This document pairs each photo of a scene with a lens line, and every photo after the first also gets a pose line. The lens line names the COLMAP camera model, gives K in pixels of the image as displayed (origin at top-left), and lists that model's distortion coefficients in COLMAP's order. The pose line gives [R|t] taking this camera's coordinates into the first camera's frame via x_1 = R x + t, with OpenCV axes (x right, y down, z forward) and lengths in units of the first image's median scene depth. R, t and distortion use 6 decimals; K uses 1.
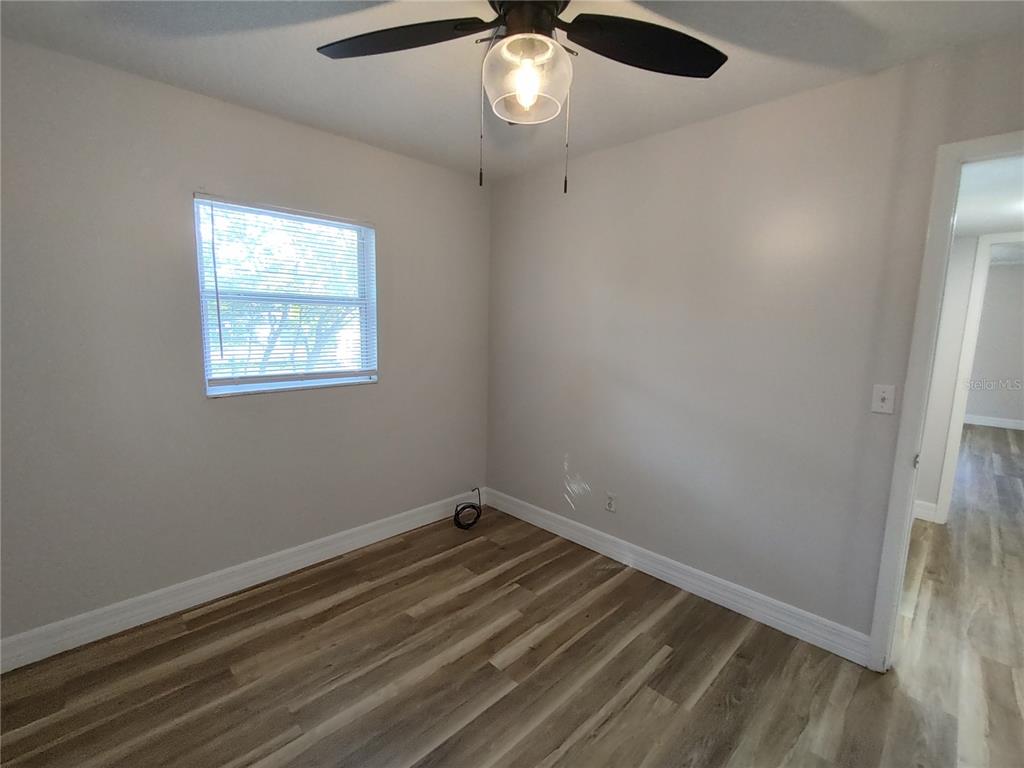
lens RADIAL K [[463.2, 0, 511.6], [0, 463.2, 386.5], [0, 0, 1]] dist [-0.003982, -0.000007]
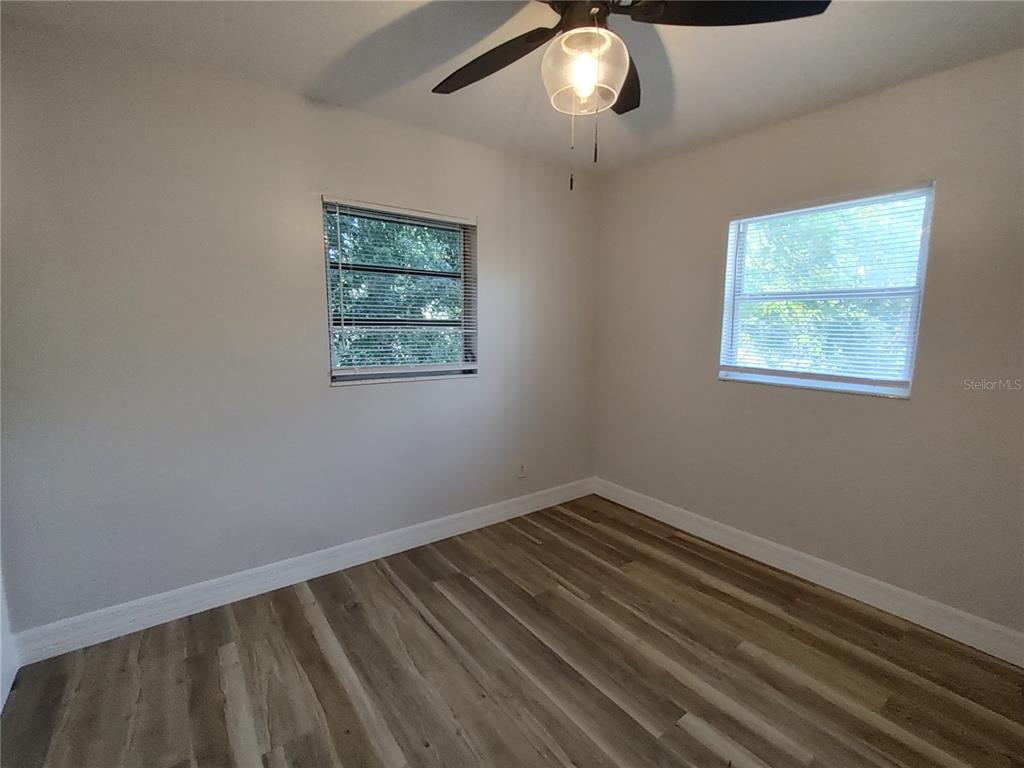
lens RADIAL K [[463.2, 0, 512.0], [0, 463.2, 385.7], [0, 0, 1]] dist [-0.003982, -0.000007]
pose [[-0.139714, 0.121040, -0.982766, 0.658444], [-0.140577, 0.980023, 0.140687, -0.056383], [0.980162, 0.157811, -0.119908, 0.604456]]
